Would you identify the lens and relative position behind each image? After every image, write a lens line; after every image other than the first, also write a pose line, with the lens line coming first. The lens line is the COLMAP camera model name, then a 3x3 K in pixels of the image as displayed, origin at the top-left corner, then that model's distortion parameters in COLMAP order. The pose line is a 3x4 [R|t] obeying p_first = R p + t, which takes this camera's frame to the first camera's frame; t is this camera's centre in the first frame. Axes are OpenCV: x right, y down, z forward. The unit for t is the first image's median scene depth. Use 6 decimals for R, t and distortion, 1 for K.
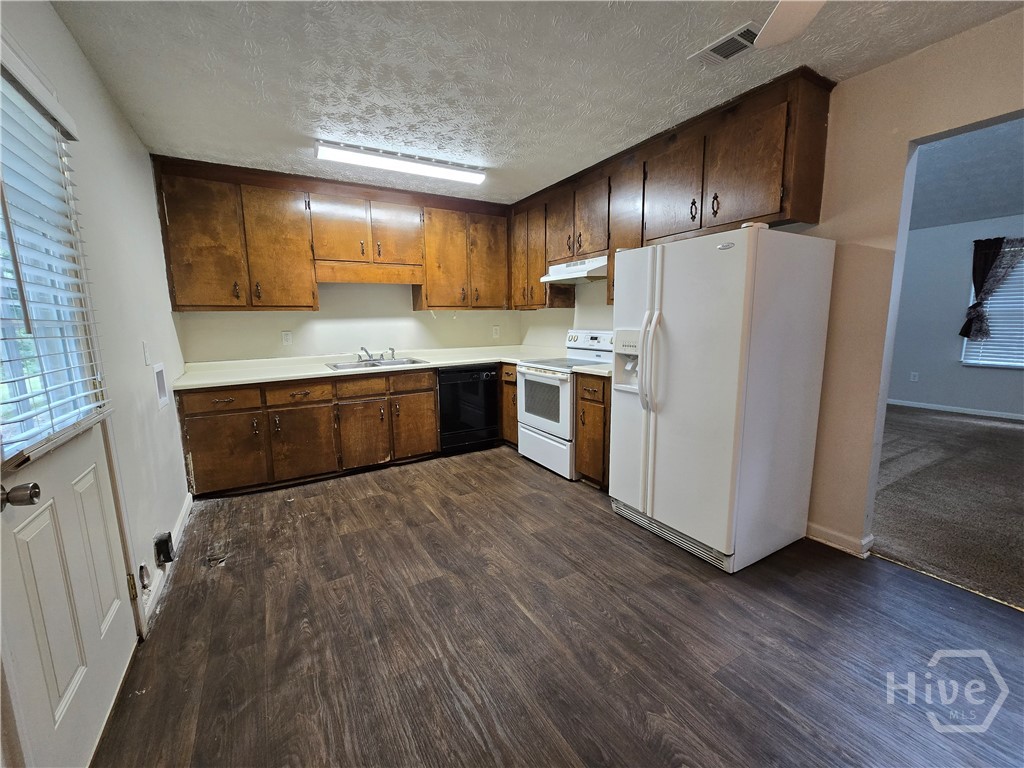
lens RADIAL K [[418.8, 0, 509.0], [0, 418.8, 384.8], [0, 0, 1]] dist [0.002404, -0.000129]
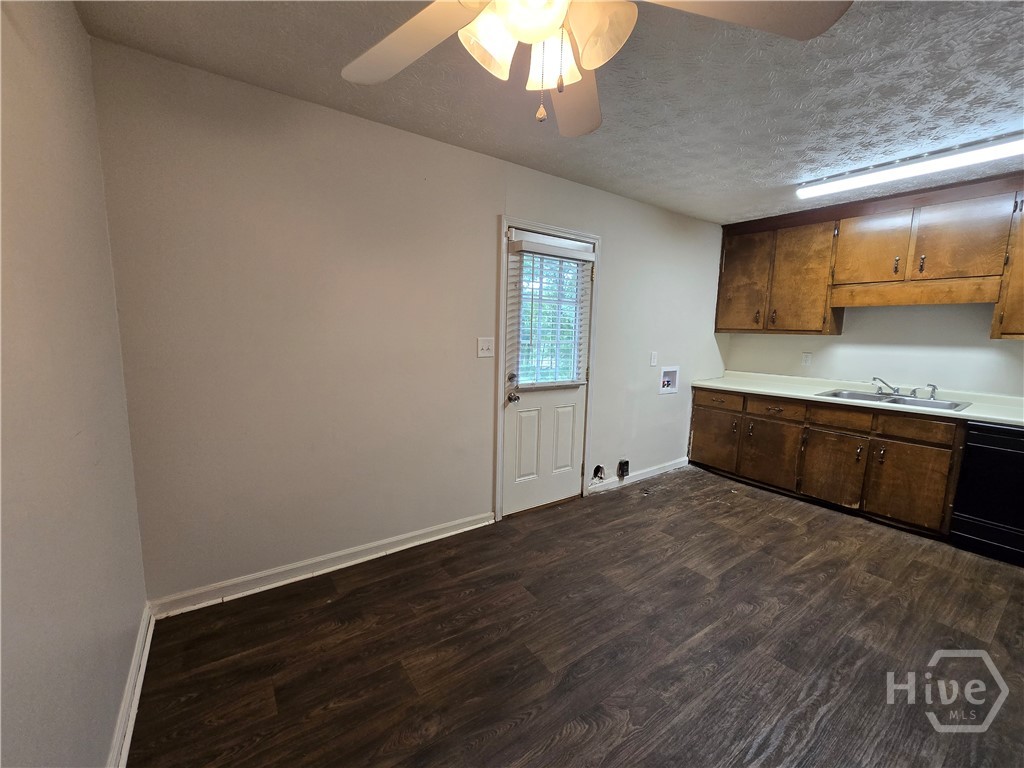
lens RADIAL K [[418.8, 0, 510.5], [0, 418.8, 385.0], [0, 0, 1]] dist [0.002404, -0.000129]
pose [[0.094868, 0.153167, -0.983636, 0.520832], [-0.177283, 0.974897, 0.134708, -0.066638], [0.979577, 0.161602, 0.119641, 0.169917]]
